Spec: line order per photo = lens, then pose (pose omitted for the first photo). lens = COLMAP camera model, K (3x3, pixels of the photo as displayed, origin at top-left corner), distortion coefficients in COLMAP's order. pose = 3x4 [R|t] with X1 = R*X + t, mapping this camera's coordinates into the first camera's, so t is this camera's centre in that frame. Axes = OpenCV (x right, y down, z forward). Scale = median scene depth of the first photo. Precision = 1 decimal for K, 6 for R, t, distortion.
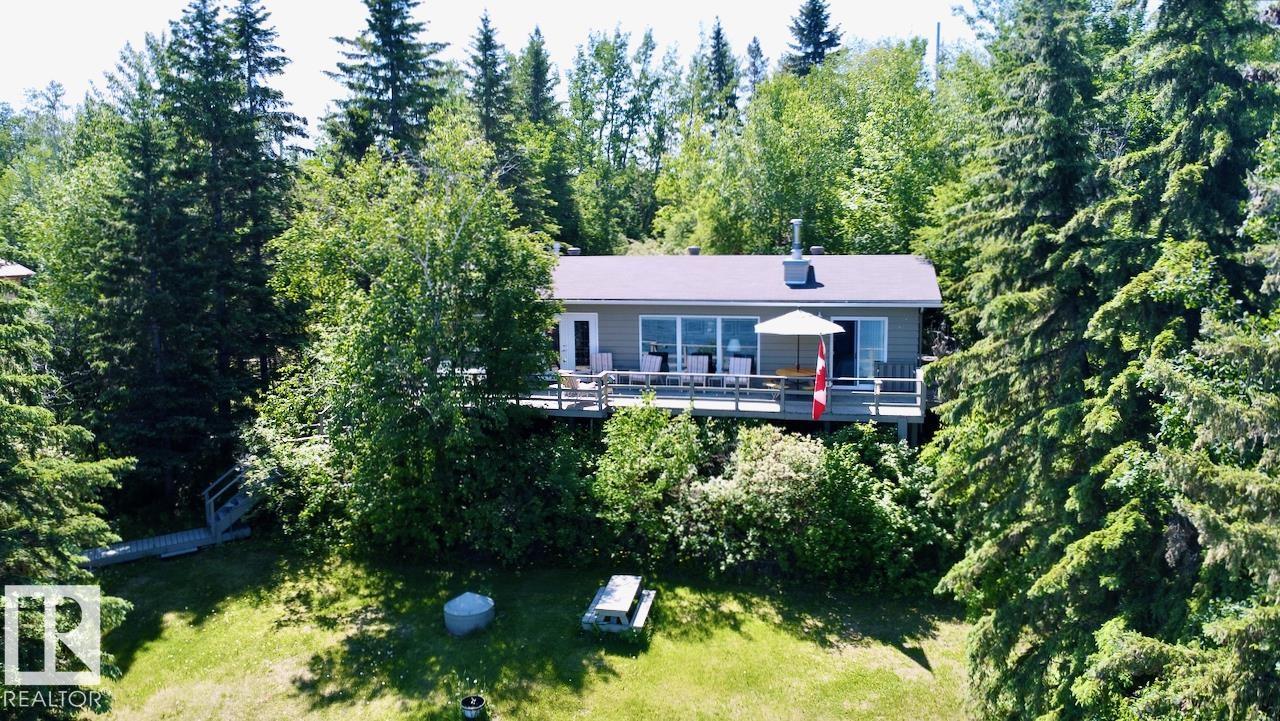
lens RADIAL K [[974.0, 0, 635.7], [0, 974.0, 360.9], [0, 0, 1]] dist [-0.014473, -0.015641]
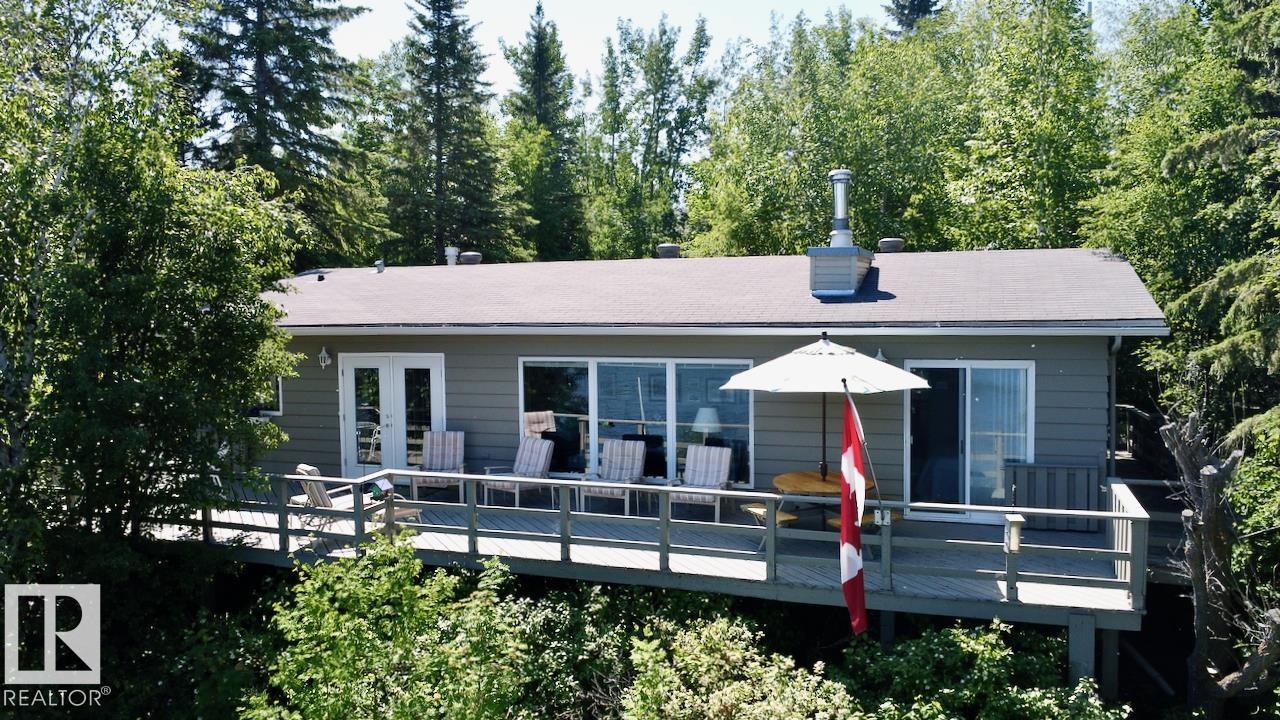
lens RADIAL K [[974.0, 0, 644.6], [0, 974.0, 356.4], [0, 0, 1]] dist [-0.014473, -0.015641]
pose [[0.992918, 0.009200, -0.118444, 0.129516], [-0.020242, 0.995520, -0.092361, -0.002236], [0.117064, 0.094104, 0.988656, 0.519146]]
